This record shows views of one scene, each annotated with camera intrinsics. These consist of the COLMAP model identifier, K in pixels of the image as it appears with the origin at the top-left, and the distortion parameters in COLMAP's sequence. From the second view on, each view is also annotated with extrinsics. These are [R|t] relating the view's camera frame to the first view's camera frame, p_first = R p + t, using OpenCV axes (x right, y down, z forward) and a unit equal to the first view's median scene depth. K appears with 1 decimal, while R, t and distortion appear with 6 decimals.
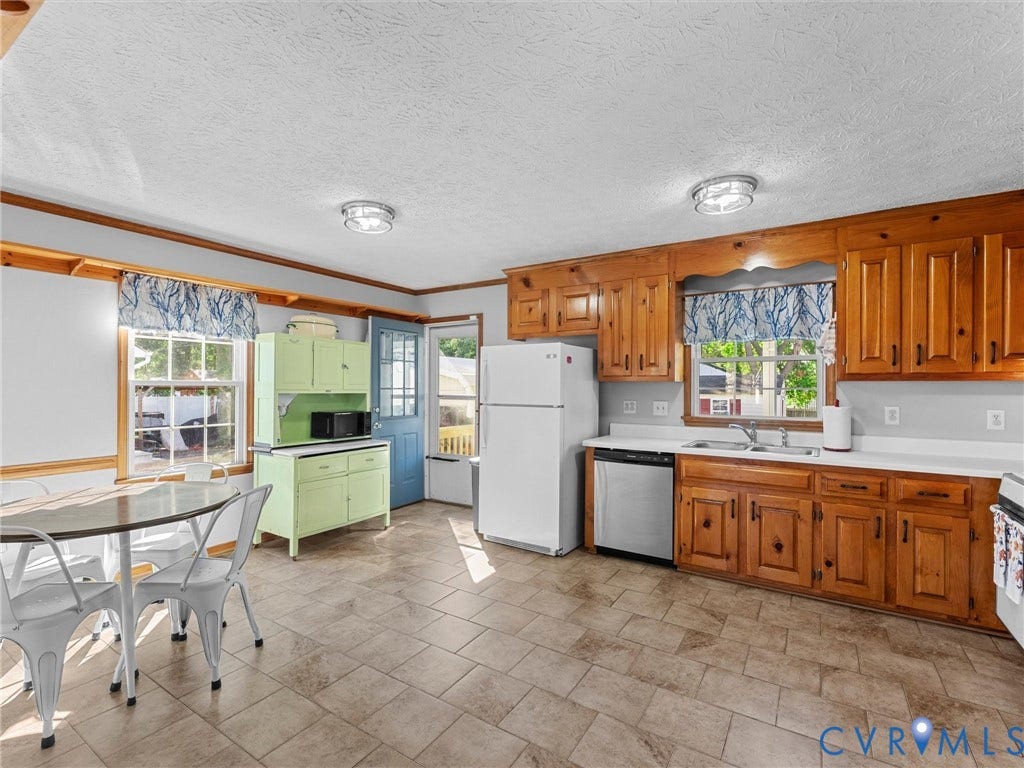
lens RADIAL K [[482.4, 0, 506.3], [0, 482.4, 386.2], [0, 0, 1]] dist [0.000343, -0.000271]
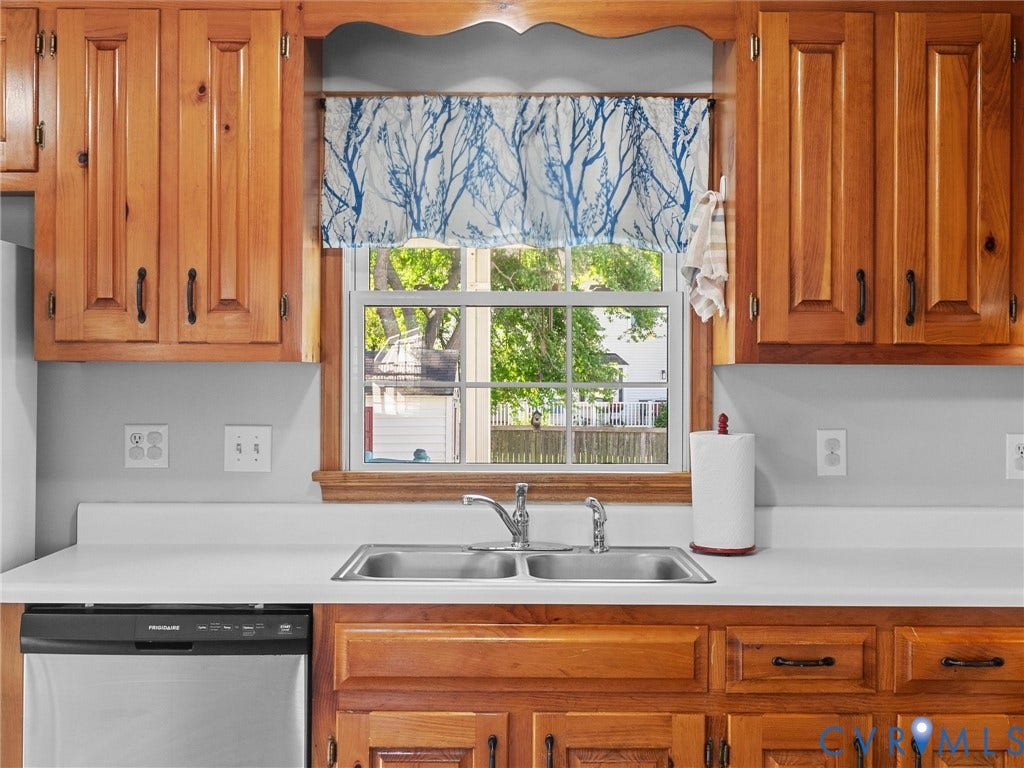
lens RADIAL K [[1163.8, 0, 501.8], [0, 1163.8, 372.3], [0, 0, 1]] dist [-0.000300, 0.000365]
pose [[0.834792, 0.002715, 0.550559, 0.053781], [-0.001143, 0.999994, -0.003199, -0.001205], [-0.550565, 0.002041, 0.834790, 0.349424]]
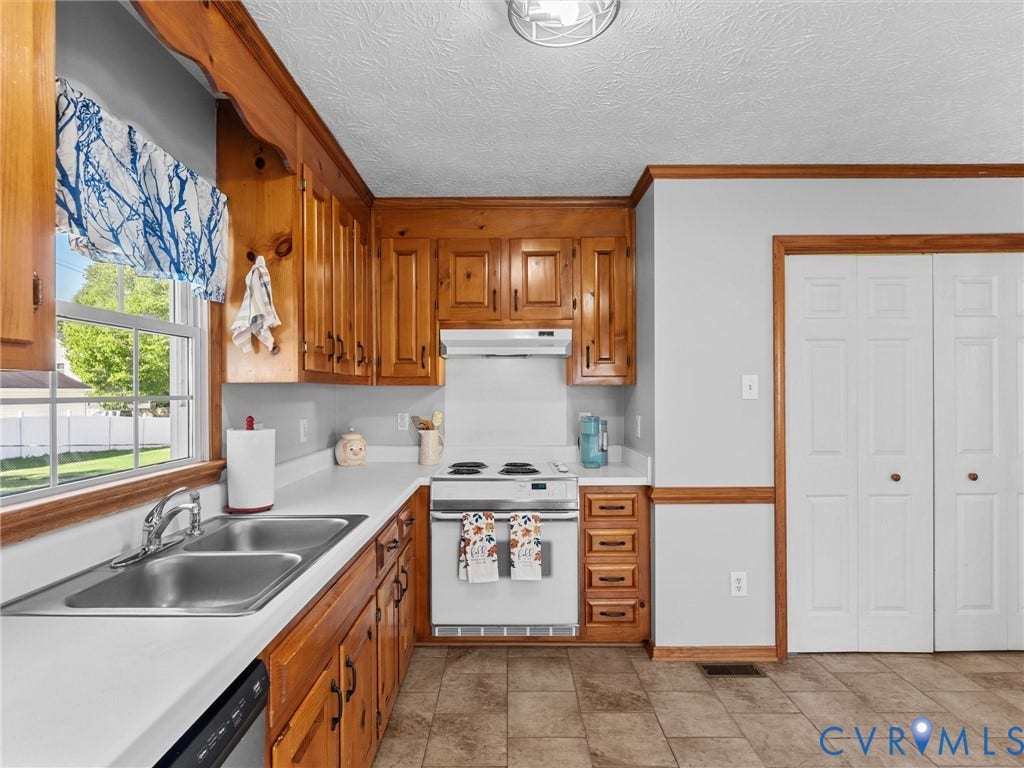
lens RADIAL K [[518.4, 0, 503.9], [0, 518.4, 390.3], [0, 0, 1]] dist [-0.000806, -0.001223]
pose [[-0.537742, 0.001492, 0.843108, 0.039554], [0.004184, 0.999991, 0.000898, -0.000964], [-0.843099, 0.004010, -0.537744, 1.071062]]
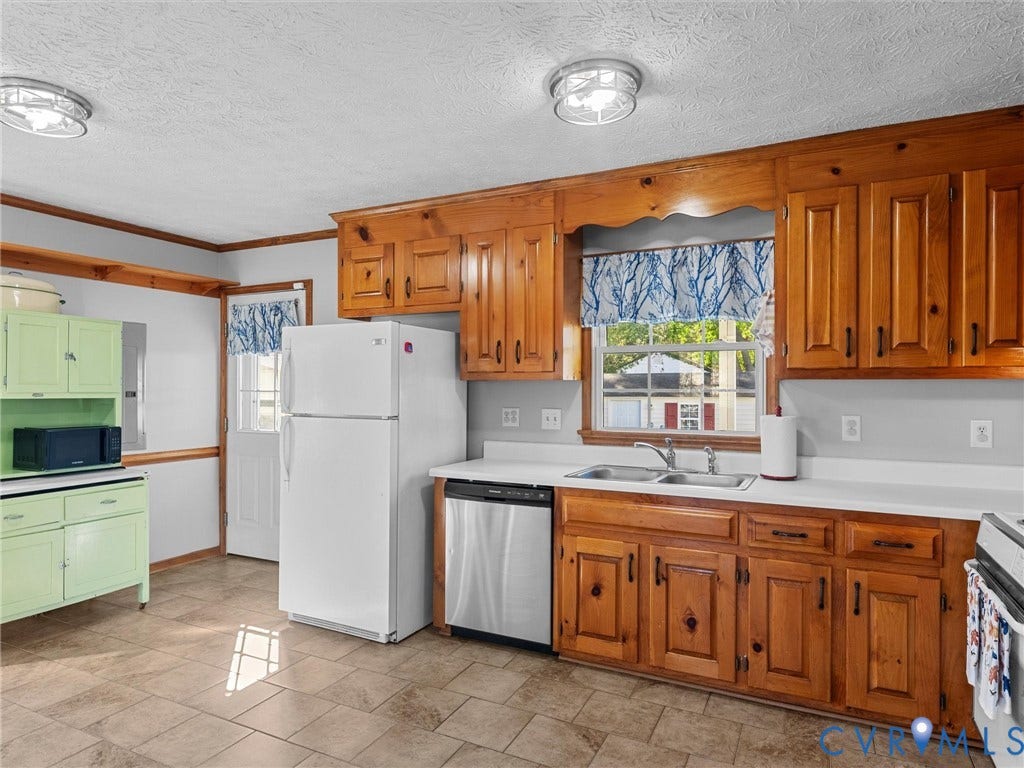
lens RADIAL K [[628.1, 0, 506.6], [0, 628.1, 387.0], [0, 0, 1]] dist [0.003118, -0.002200]
pose [[0.993802, -0.000613, 0.111161, 0.191503], [0.000614, 1.000000, 0.000019, 0.000032], [-0.111161, 0.000049, 0.993802, 0.137993]]
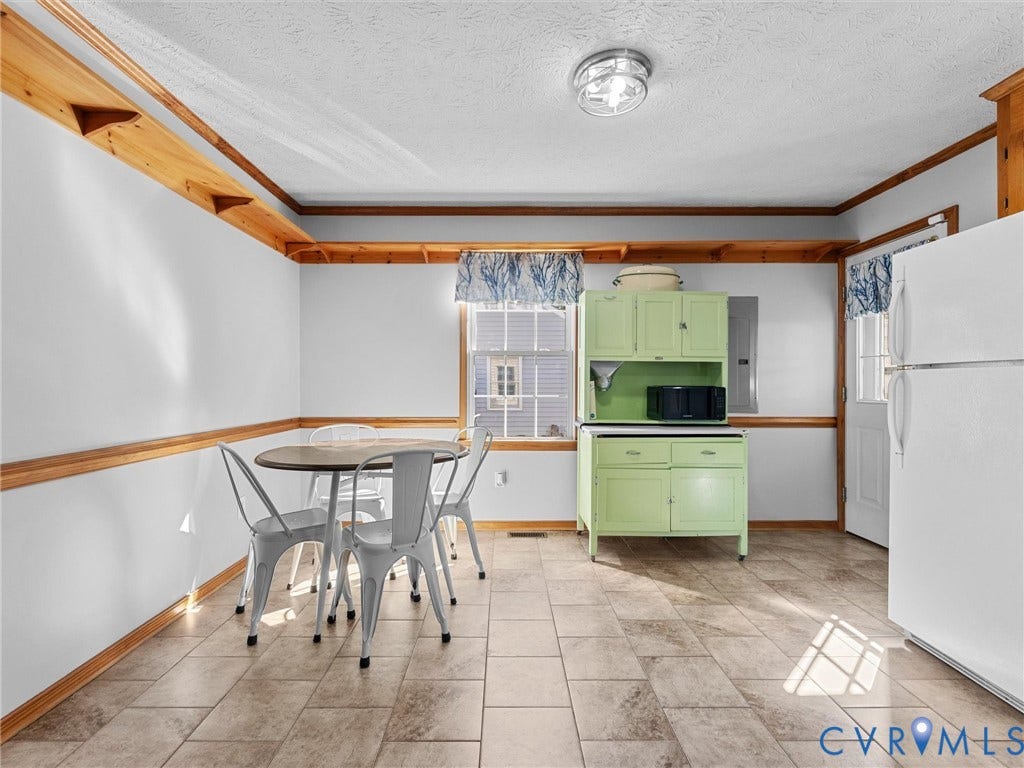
lens RADIAL K [[479.2, 0, 504.7], [0, 479.2, 383.3], [0, 0, 1]] dist [0.000127, -0.000277]
pose [[0.544689, -0.004859, -0.838624, 0.182396], [0.000631, 0.999985, -0.005384, 0.068599], [0.838638, 0.002403, 0.544684, 0.465071]]
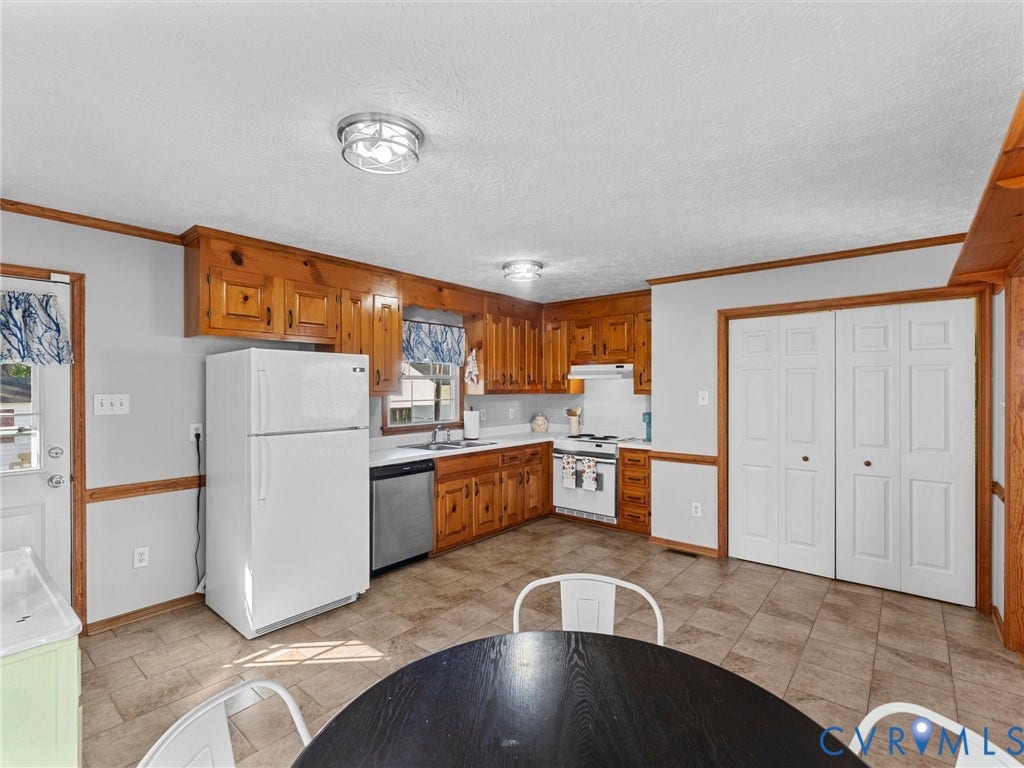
lens RADIAL K [[482.4, 0, 506.3], [0, 482.4, 386.2], [0, 0, 1]] dist [0.000343, -0.000271]
pose [[0.120072, -0.000538, 0.992765, -0.817564], [0.001897, 0.999998, 0.000312, -0.036500], [-0.992763, 0.001846, 0.120073, 0.705227]]
